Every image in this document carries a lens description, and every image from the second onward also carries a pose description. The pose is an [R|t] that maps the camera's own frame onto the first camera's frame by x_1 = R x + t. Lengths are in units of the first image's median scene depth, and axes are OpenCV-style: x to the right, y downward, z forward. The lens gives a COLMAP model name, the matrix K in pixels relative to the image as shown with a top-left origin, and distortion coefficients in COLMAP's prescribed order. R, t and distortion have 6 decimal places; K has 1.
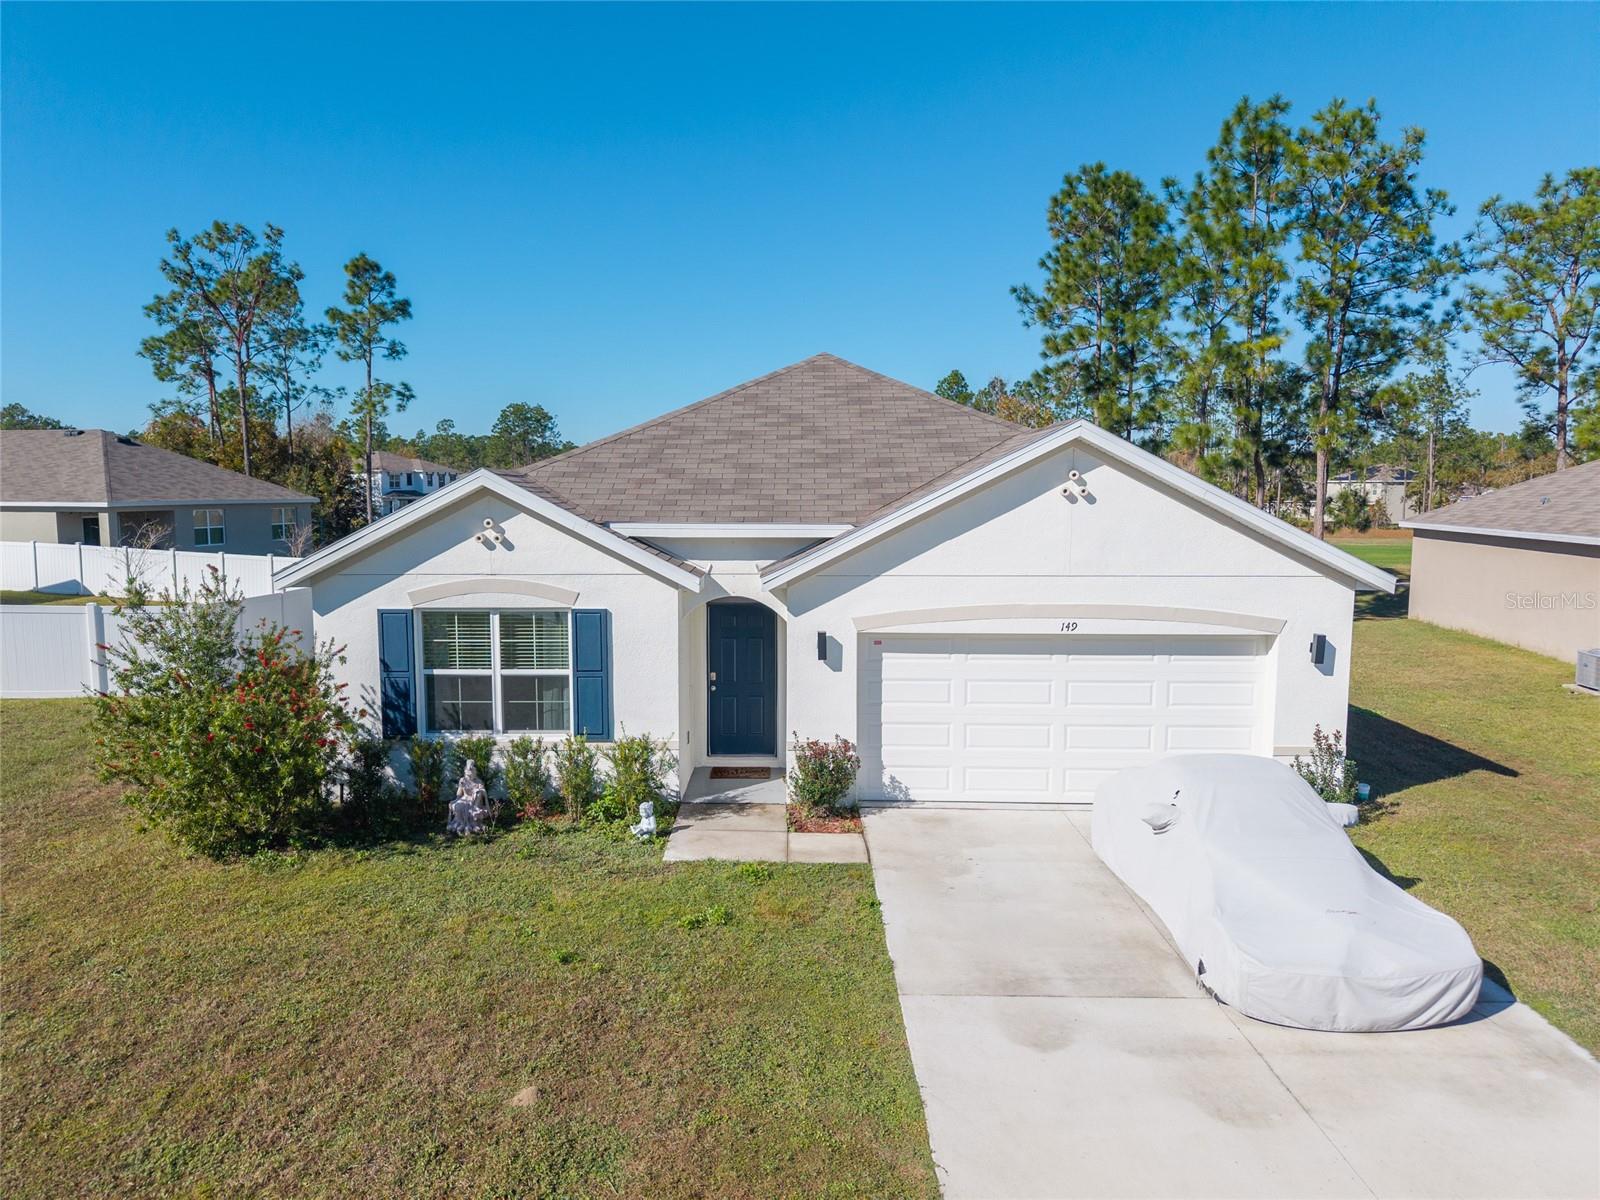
lens RADIAL K [[1069.4, 0, 789.4], [0, 1069.4, 600.8], [0, 0, 1]] dist [0.044389, -0.047431]
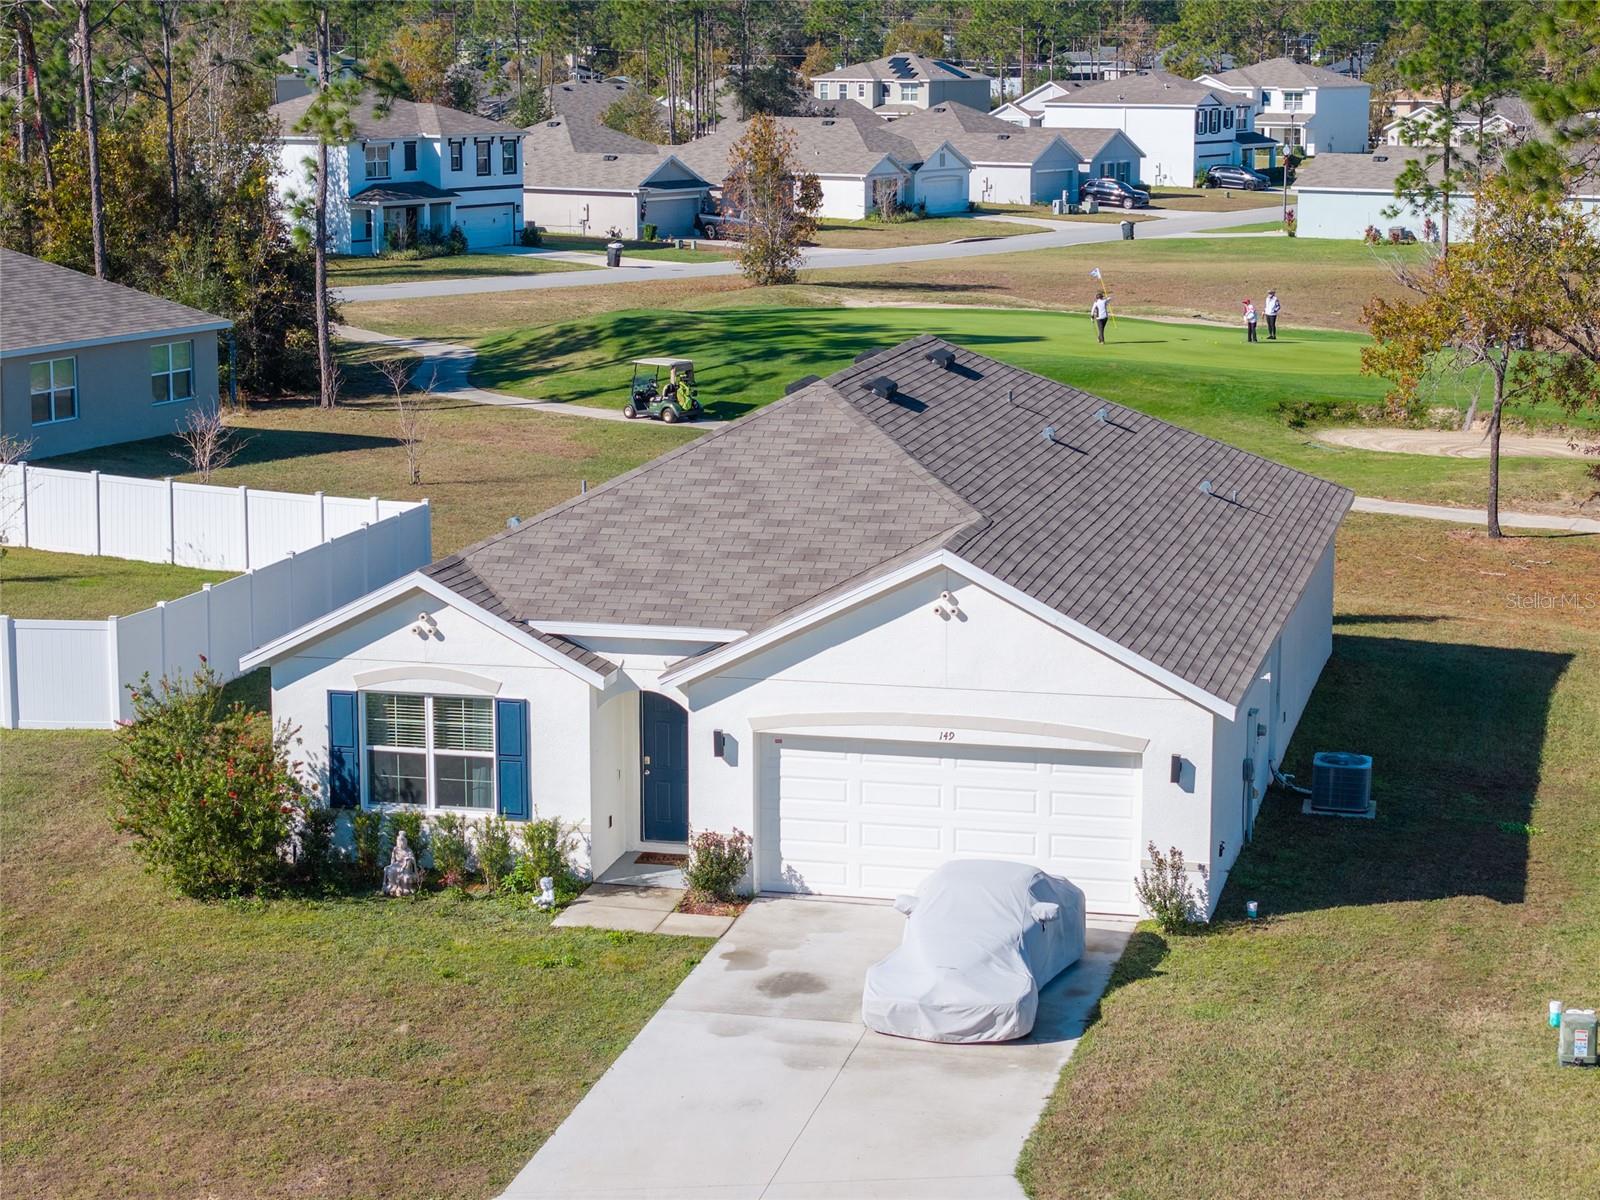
lens RADIAL K [[3185.3, 0, 785.7], [0, 3185.3, 603.9], [0, 0, 1]] dist [0.022352, 0.000000]
pose [[0.974227, 0.037620, -0.222411, 0.779607], [-0.021963, 0.997130, 0.072459, -0.320000], [0.224499, -0.065707, 0.972257, -2.014827]]
